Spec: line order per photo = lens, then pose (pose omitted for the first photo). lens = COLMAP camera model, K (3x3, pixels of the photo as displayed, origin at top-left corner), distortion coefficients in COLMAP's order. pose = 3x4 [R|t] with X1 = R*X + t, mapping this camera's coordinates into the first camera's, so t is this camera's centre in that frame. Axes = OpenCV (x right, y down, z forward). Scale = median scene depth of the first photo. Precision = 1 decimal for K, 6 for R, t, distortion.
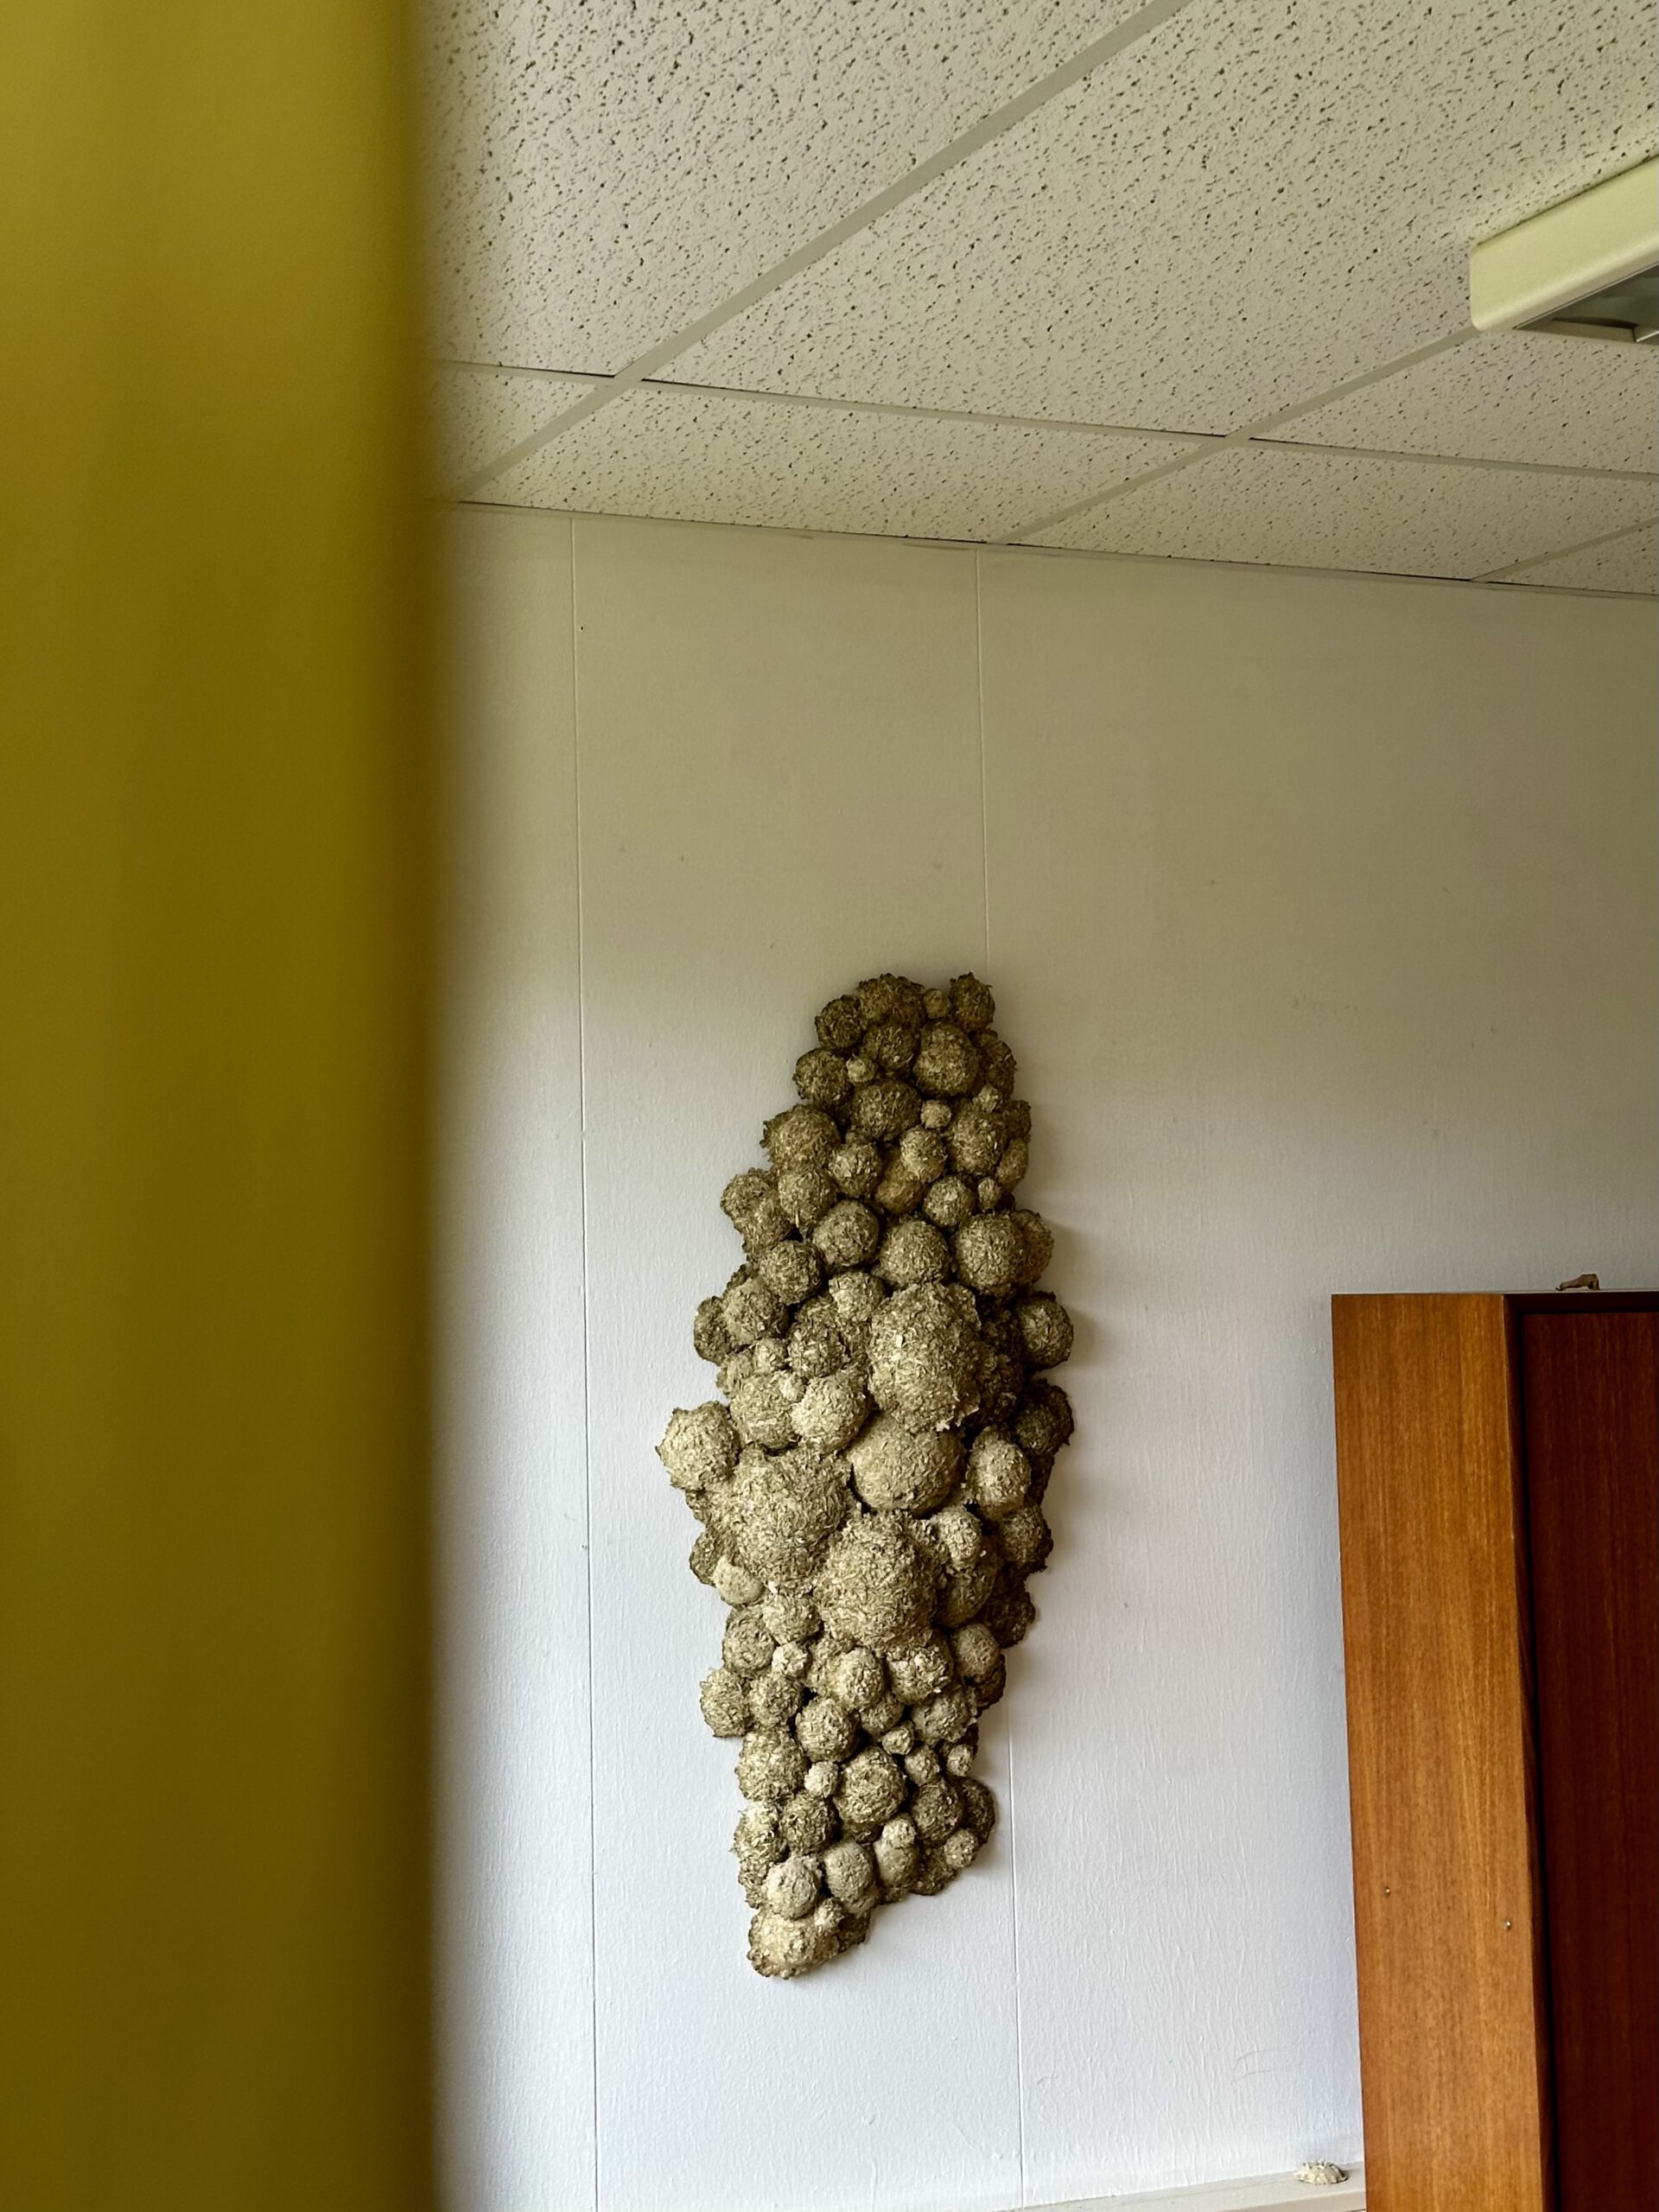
lens RADIAL K [[3039.7, 0, 834.7], [0, 3039.7, 1107.8], [0, 0, 1]] dist [0.185687, 0.000000]
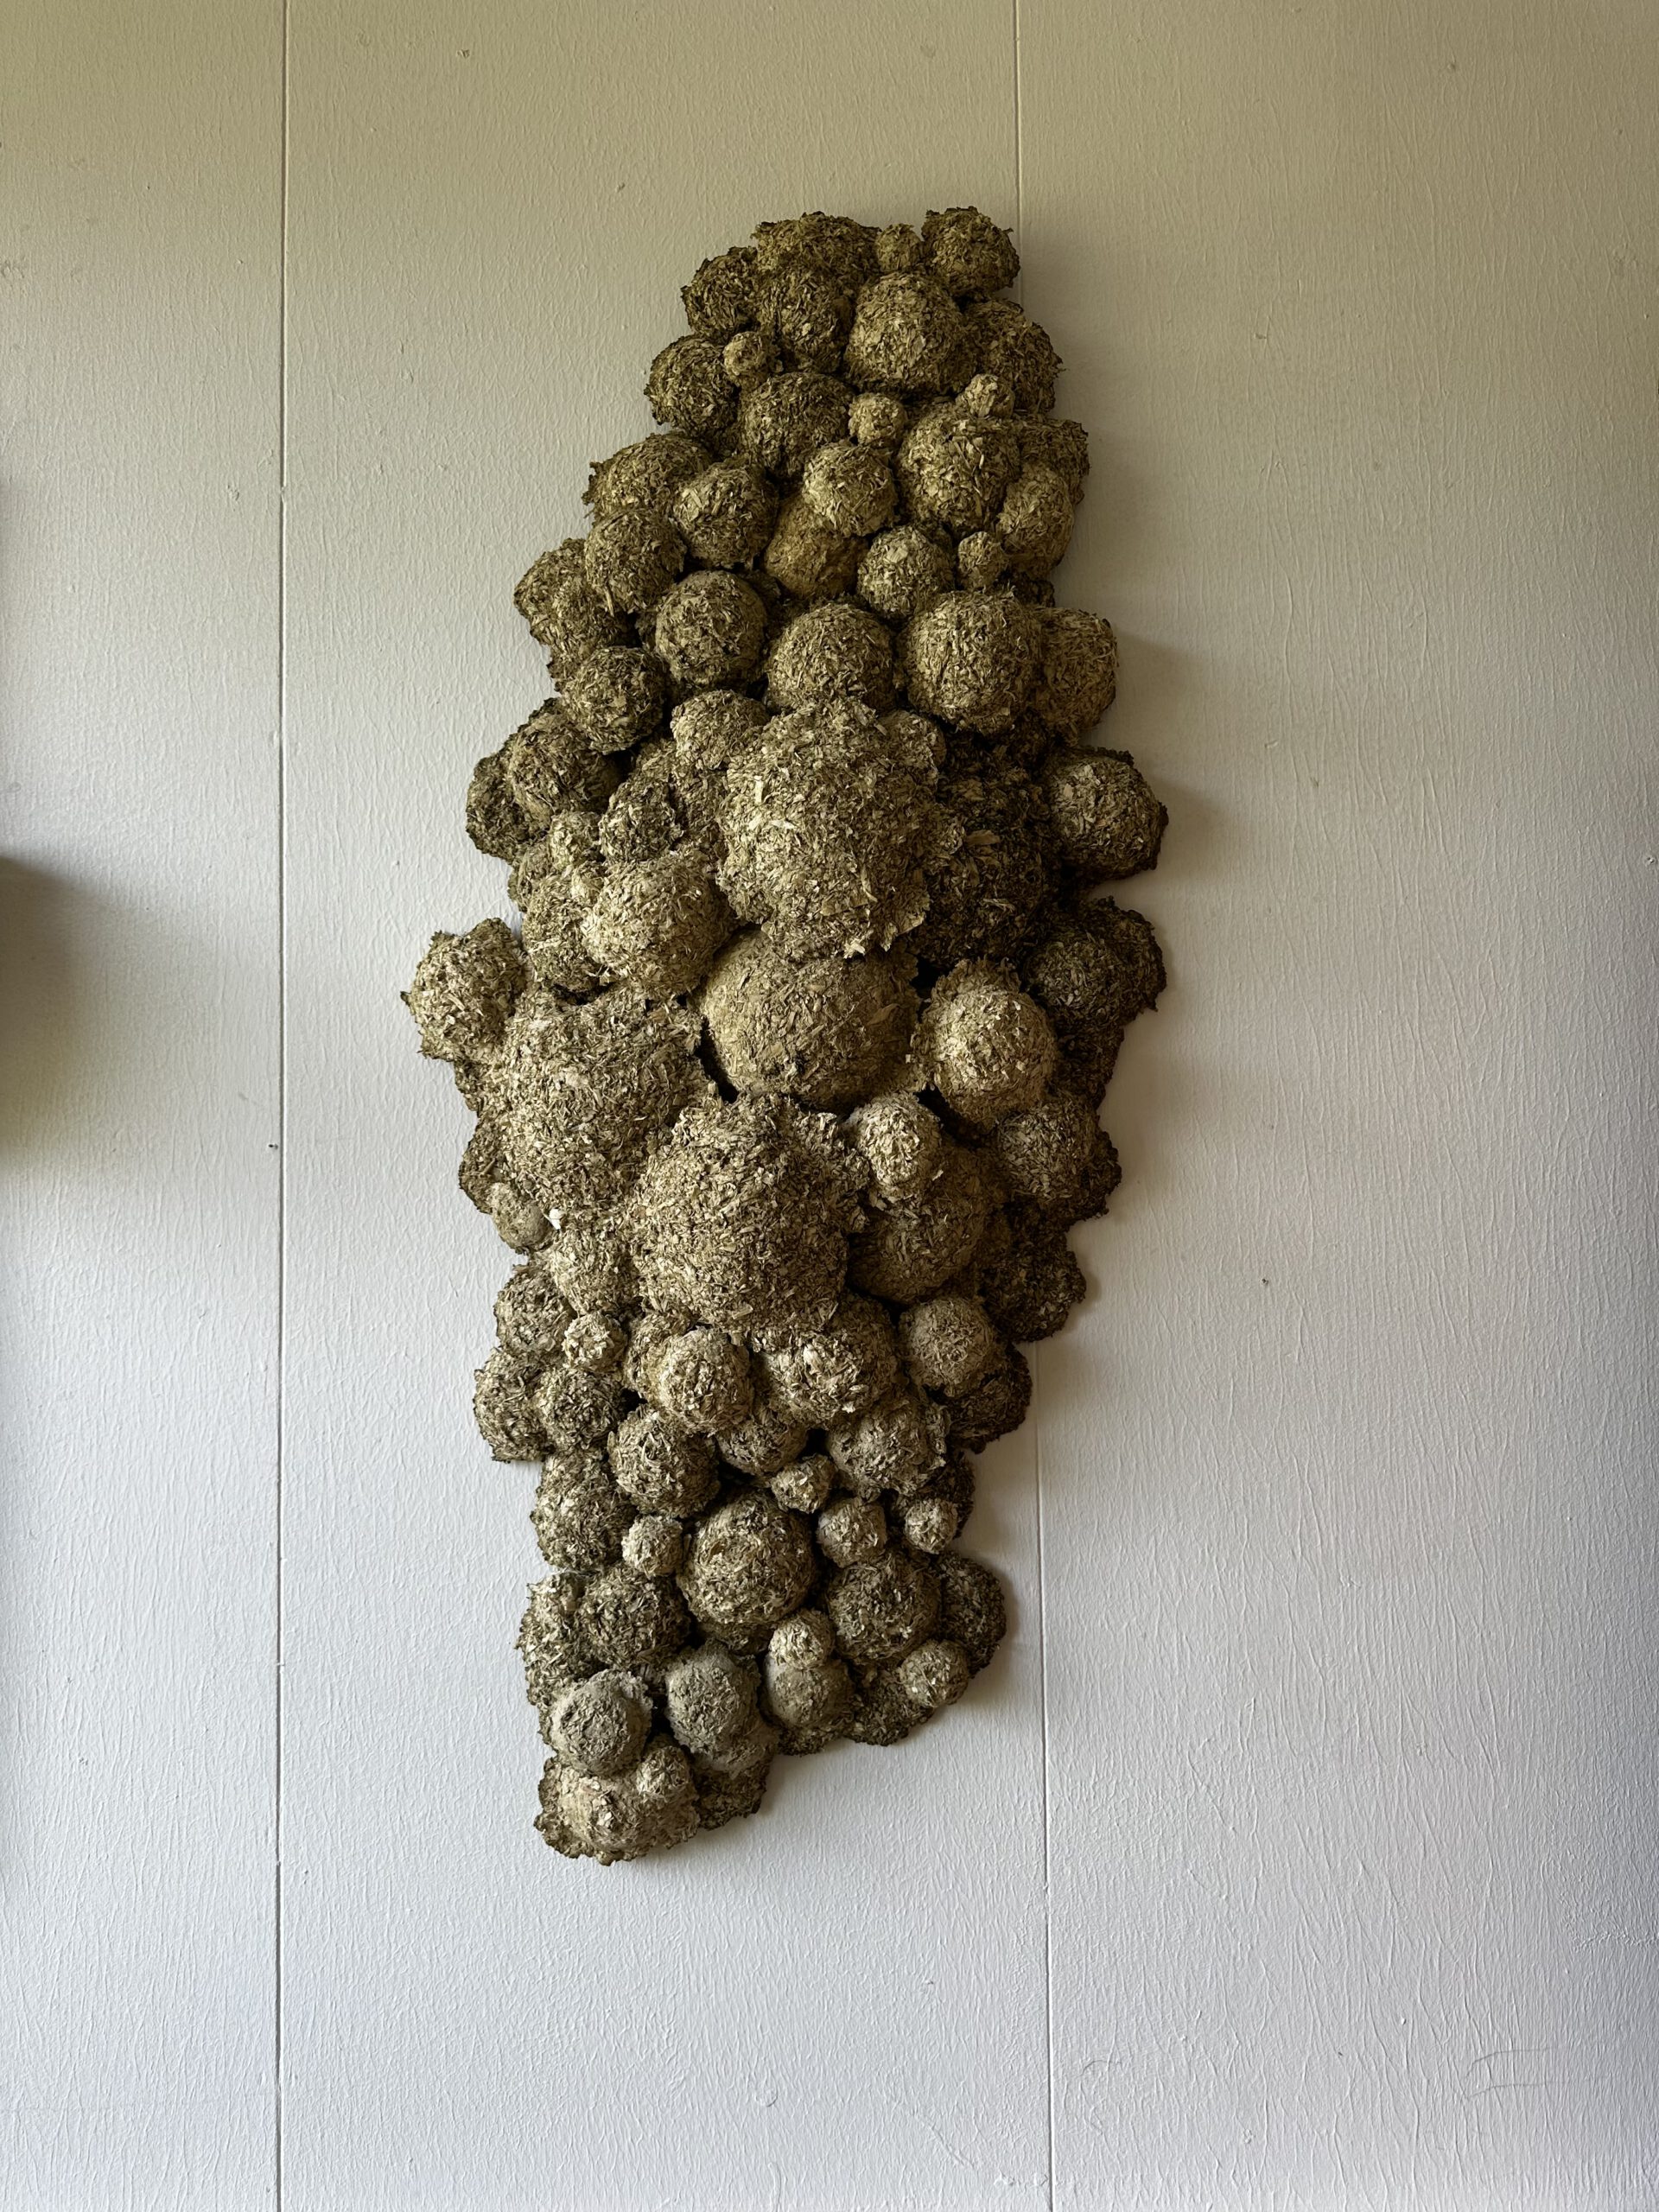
lens RADIAL K [[1567.9, 0, 838.1], [0, 1567.9, 1109.2], [0, 0, 1]] dist [0.074383, -0.035874]
pose [[0.921447, -0.004952, -0.388472, 0.145188], [0.019489, 0.999249, 0.033491, 0.124379], [0.388015, -0.038431, 0.920852, 0.729052]]
